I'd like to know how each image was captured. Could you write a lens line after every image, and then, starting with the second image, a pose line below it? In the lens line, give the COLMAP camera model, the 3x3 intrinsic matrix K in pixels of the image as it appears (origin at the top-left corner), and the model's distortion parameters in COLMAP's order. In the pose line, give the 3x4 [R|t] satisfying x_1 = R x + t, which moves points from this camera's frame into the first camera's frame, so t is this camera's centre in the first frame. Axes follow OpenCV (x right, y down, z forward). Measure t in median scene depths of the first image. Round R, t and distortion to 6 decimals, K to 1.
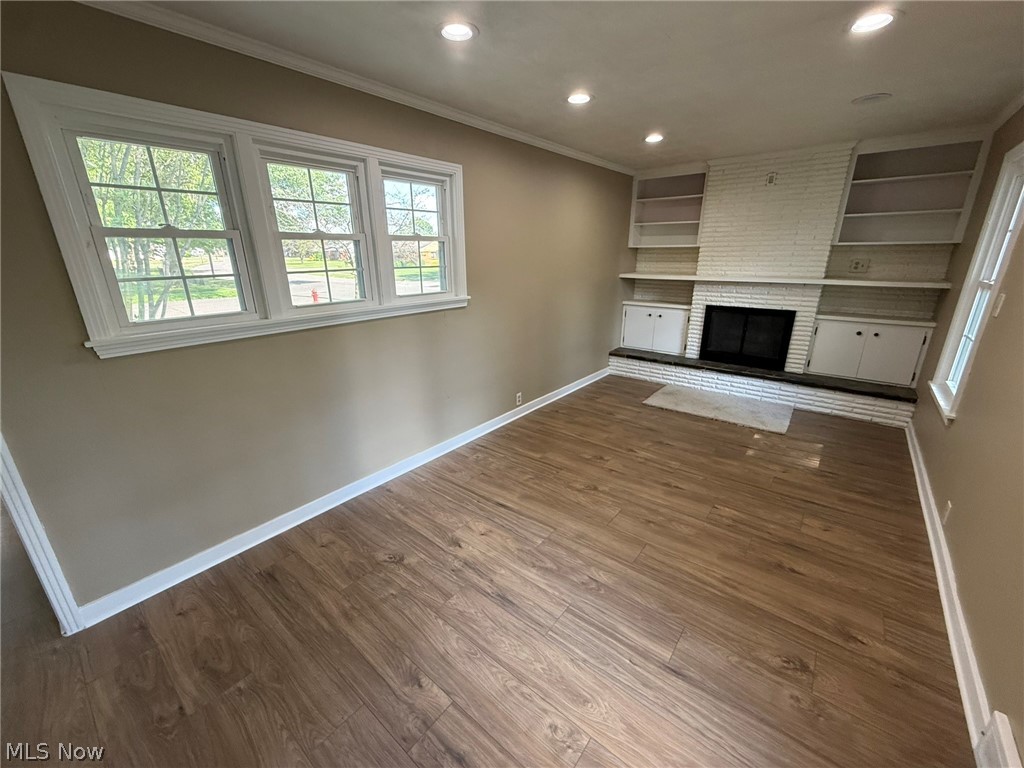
lens RADIAL K [[407.3, 0, 510.2], [0, 407.3, 384.9], [0, 0, 1]] dist [-0.001756, 0.000354]
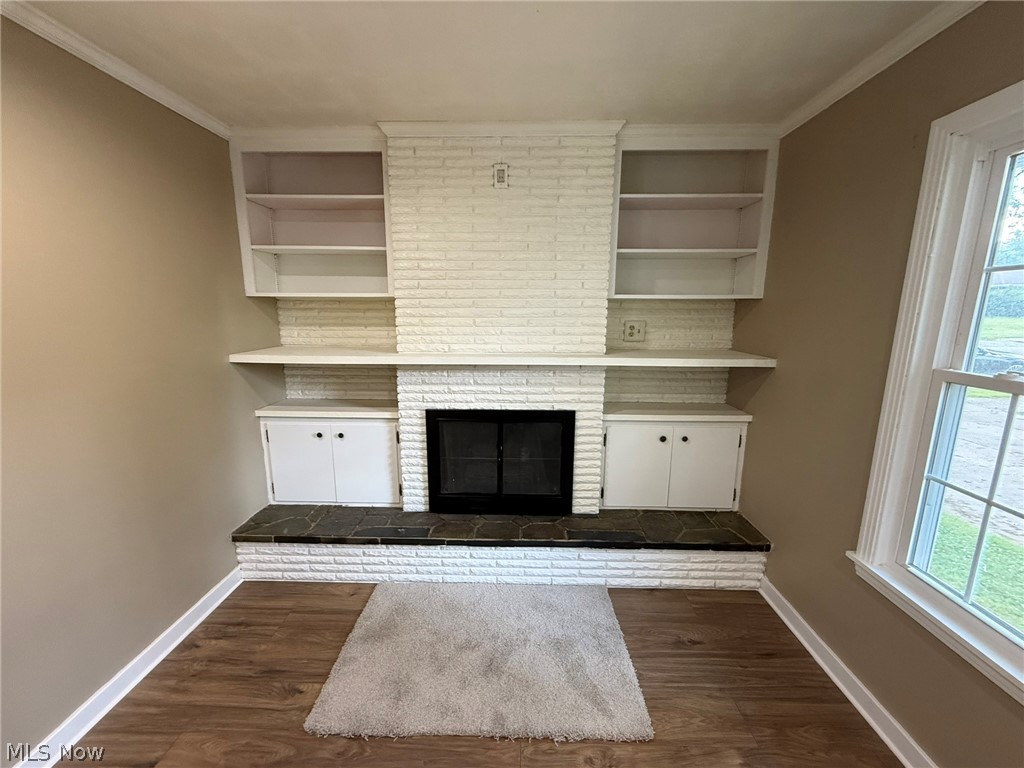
lens RADIAL K [[407.3, 0, 510.2], [0, 407.3, 384.9], [0, 0, 1]] dist [-0.001756, 0.000354]
pose [[0.791603, -0.099350, 0.602905, 0.295943], [0.178853, 0.981153, -0.073151, -0.191582], [-0.584275, 0.165738, 0.794452, 0.599014]]
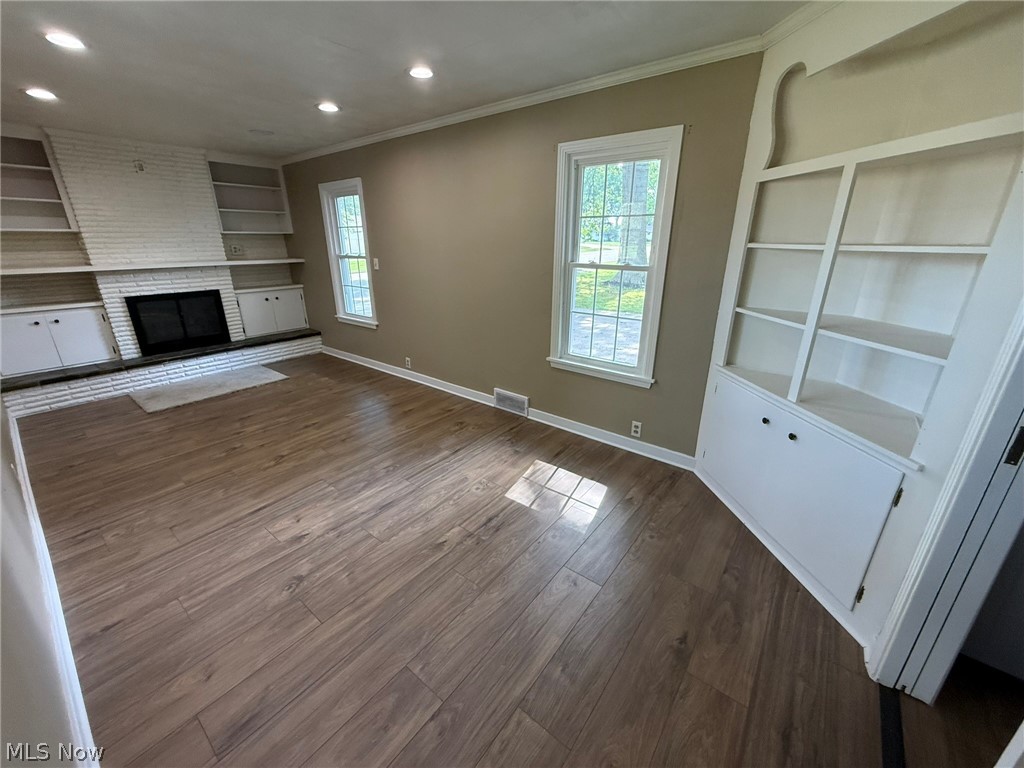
lens RADIAL K [[407.3, 0, 510.2], [0, 407.3, 384.9], [0, 0, 1]] dist [-0.001756, 0.000354]
pose [[-0.016737, -0.328658, 0.944301, -0.507012], [0.311028, 0.895865, 0.317313, -0.046448], [-0.950253, 0.299014, 0.087228, 0.182503]]
